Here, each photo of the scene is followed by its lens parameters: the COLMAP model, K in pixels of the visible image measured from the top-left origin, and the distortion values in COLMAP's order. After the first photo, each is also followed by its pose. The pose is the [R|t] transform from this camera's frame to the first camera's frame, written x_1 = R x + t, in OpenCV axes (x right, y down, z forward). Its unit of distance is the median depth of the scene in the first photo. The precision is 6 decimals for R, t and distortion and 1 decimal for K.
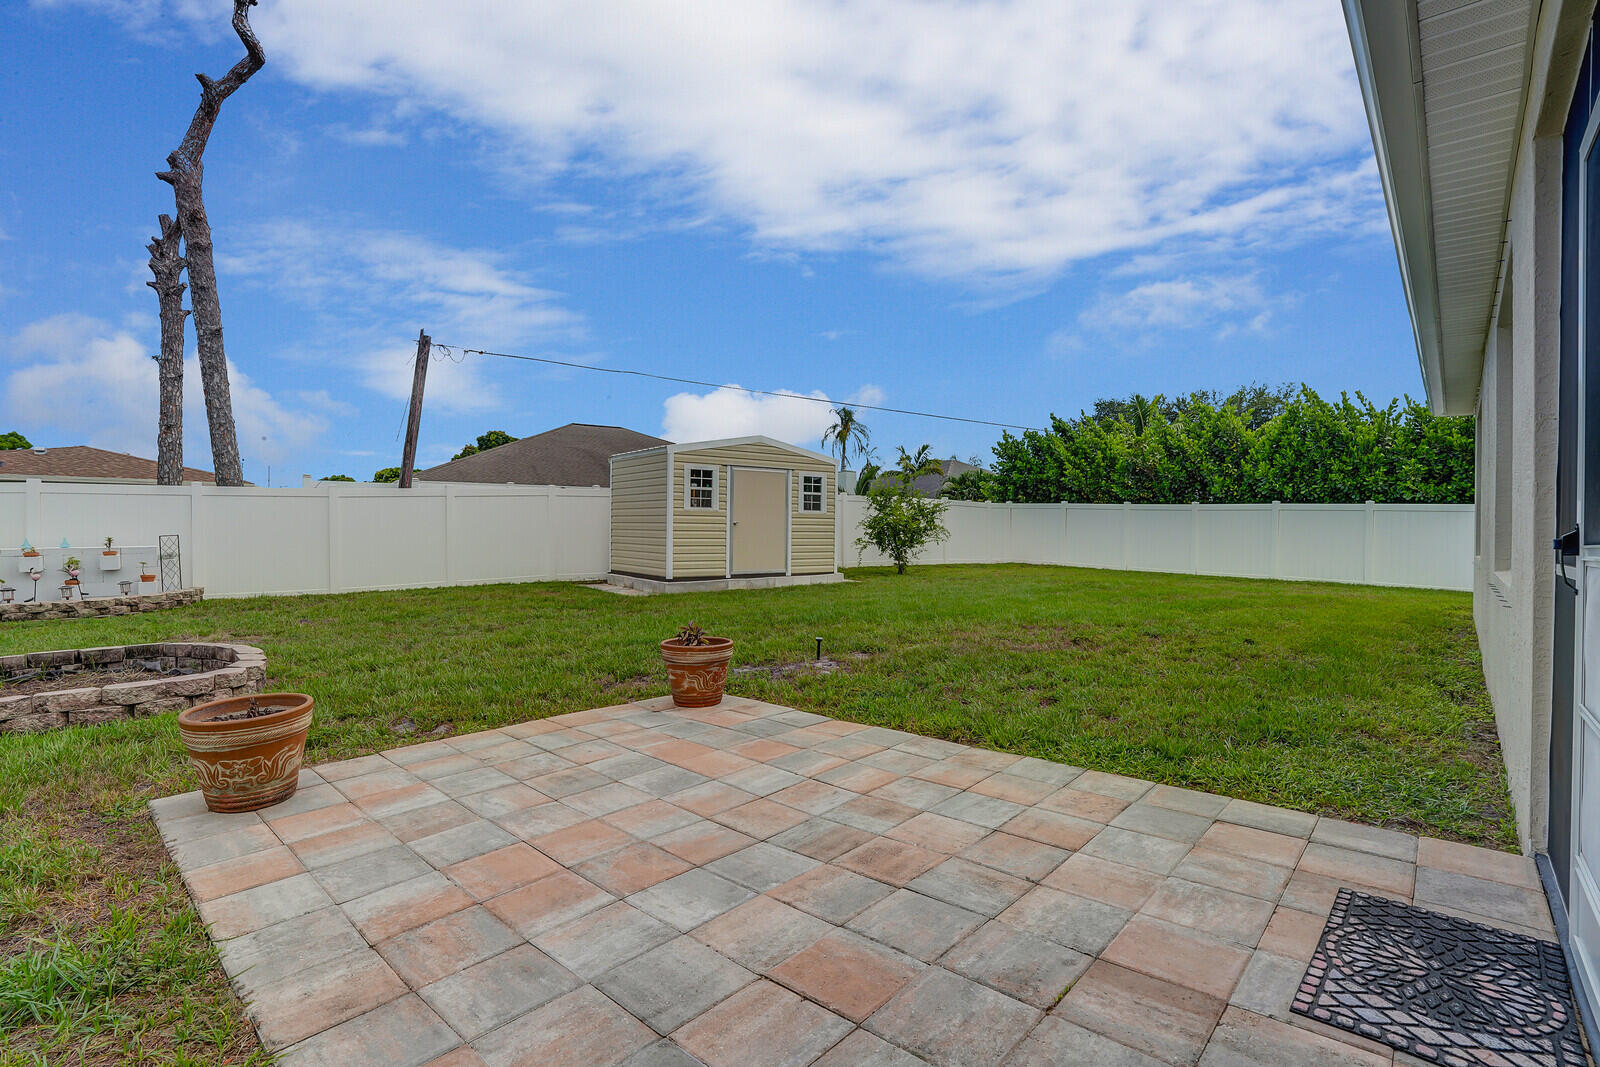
lens RADIAL K [[741.0, 0, 858.9], [0, 741.0, 530.7], [0, 0, 1]] dist [-0.001444, -0.000020]
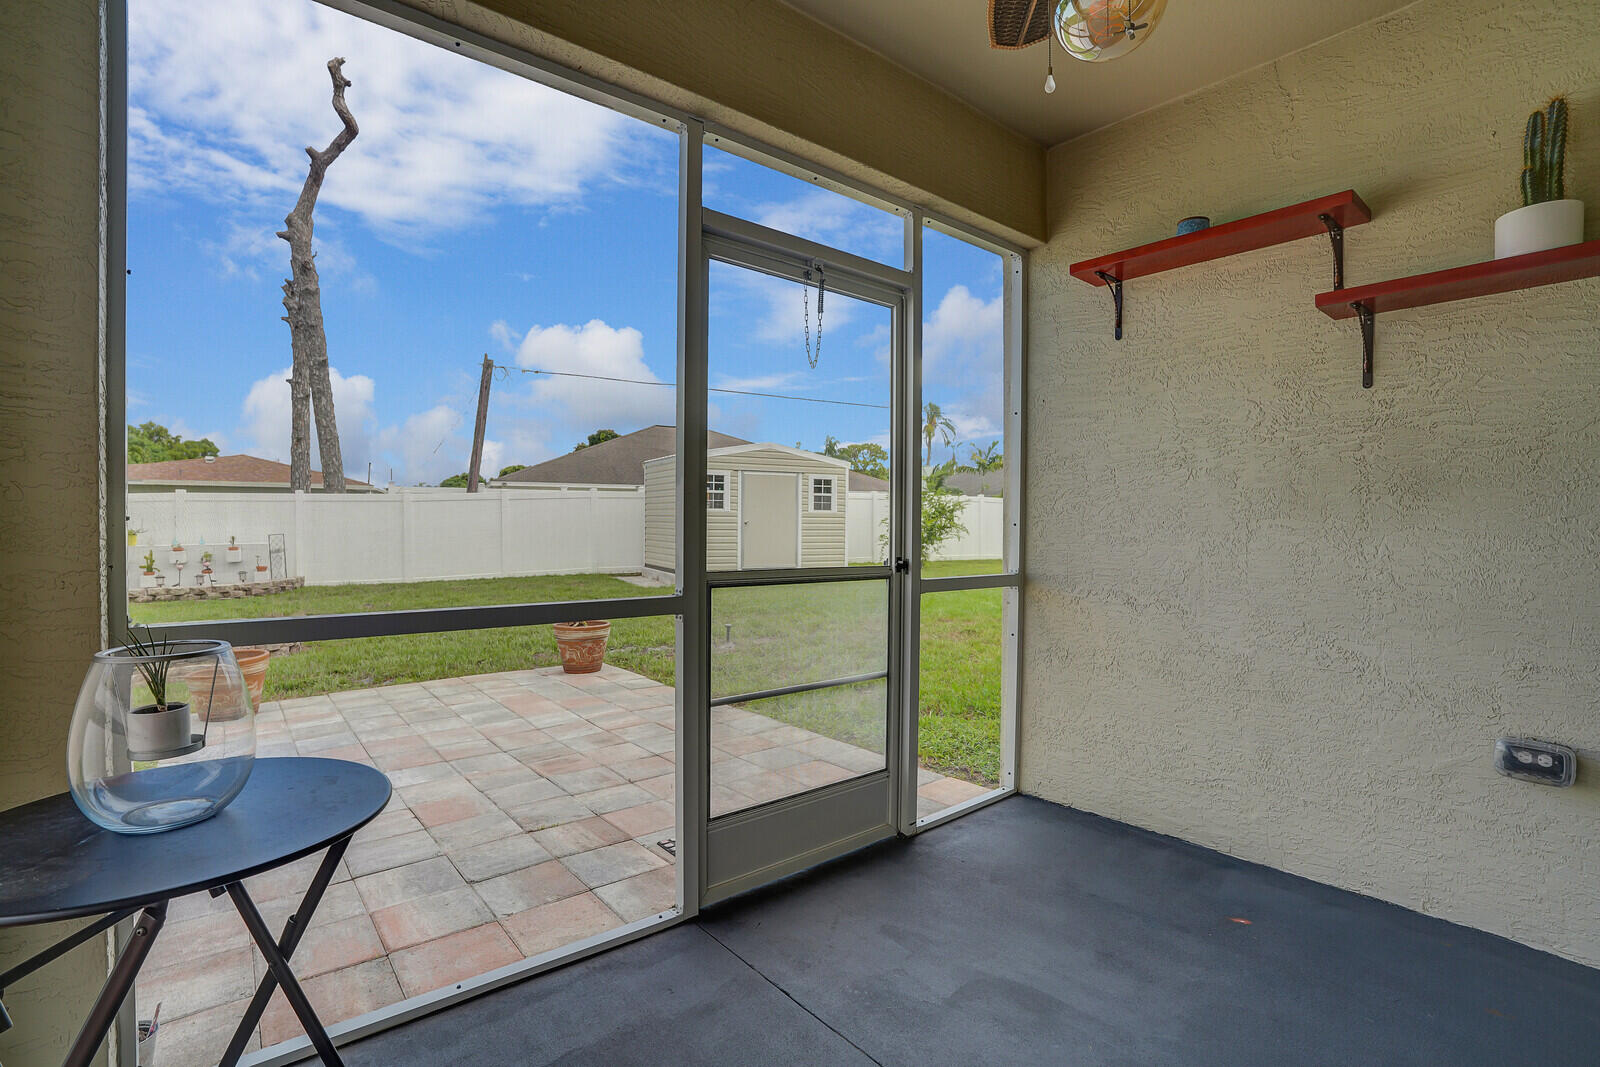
lens RADIAL K [[741.0, 0, 858.9], [0, 741.0, 530.7], [0, 0, 1]] dist [-0.001444, -0.000020]
pose [[0.991192, 0.001736, -0.132420, 0.150146], [-0.000465, 0.999954, 0.009628, -0.008989], [0.132431, -0.009482, 0.991147, -0.074349]]
